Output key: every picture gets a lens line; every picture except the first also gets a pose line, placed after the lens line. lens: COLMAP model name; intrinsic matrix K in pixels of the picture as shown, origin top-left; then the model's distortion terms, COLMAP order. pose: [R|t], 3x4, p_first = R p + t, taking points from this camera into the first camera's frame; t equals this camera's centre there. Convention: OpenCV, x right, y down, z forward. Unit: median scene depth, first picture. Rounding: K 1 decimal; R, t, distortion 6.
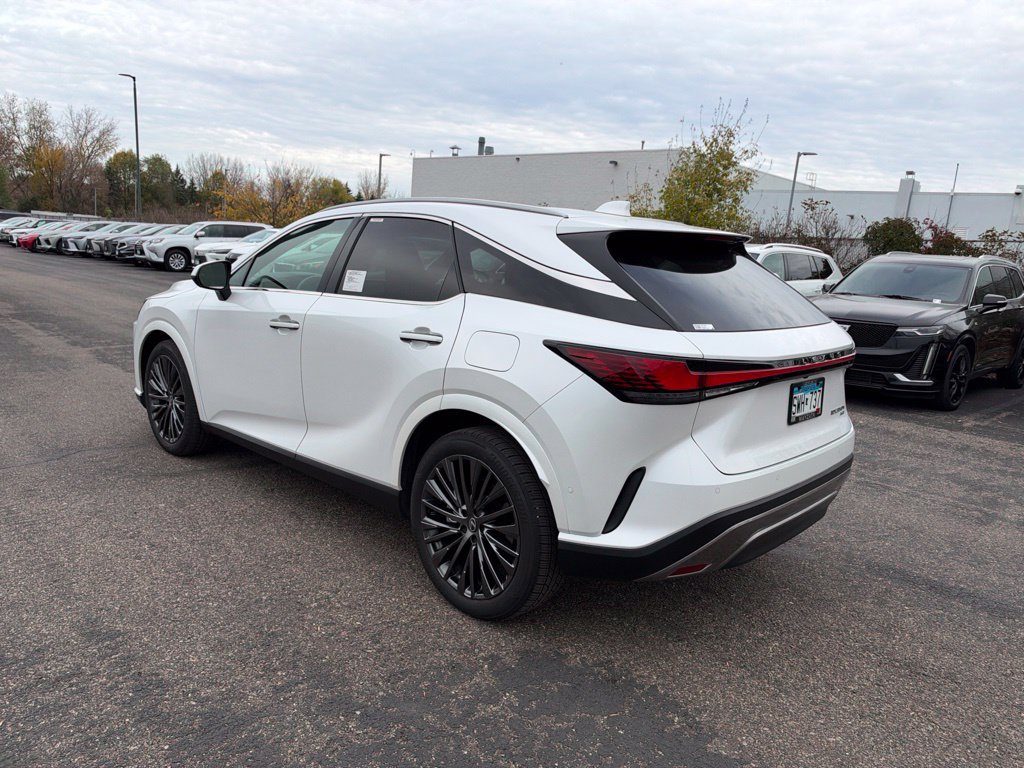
lens RADIAL K [[737.1, 0, 518.0], [0, 737.1, 386.4], [0, 0, 1]] dist [0.004141, -0.007125]
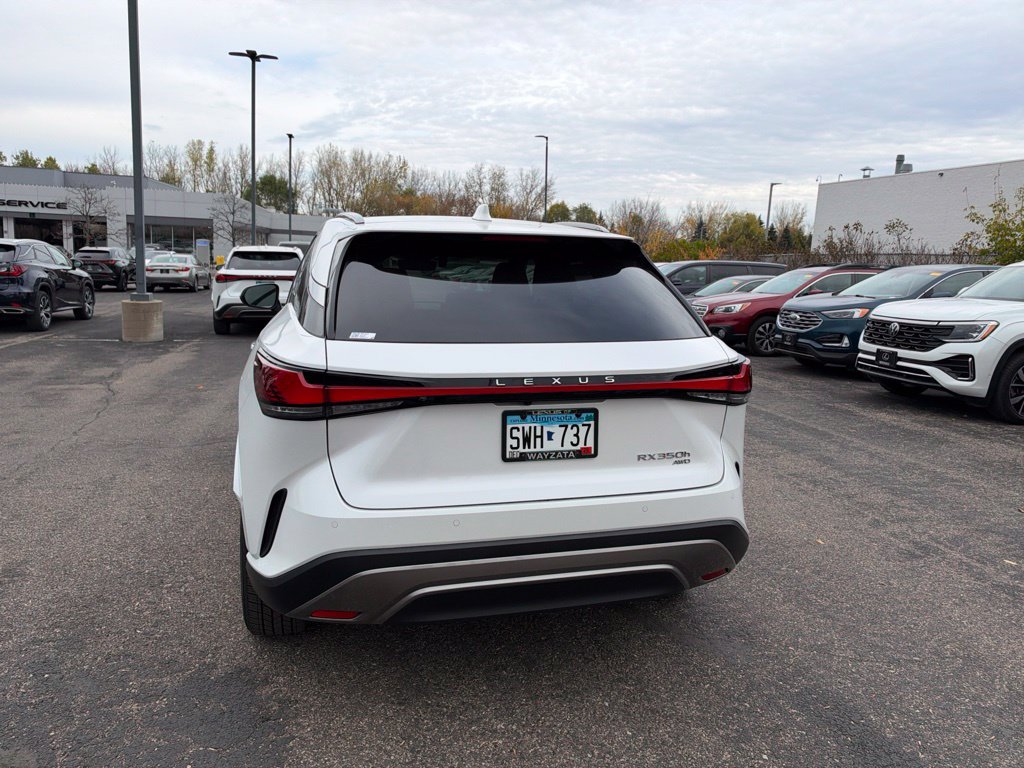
lens RADIAL K [[738.8, 0, 516.6], [0, 738.8, 371.8], [0, 0, 1]] dist [0.033454, -0.047464]
pose [[0.860300, 0.038620, -0.508324, 0.641406], [-0.071561, 0.996402, -0.045411, -0.008113], [0.504741, 0.075443, 0.859968, 0.251043]]
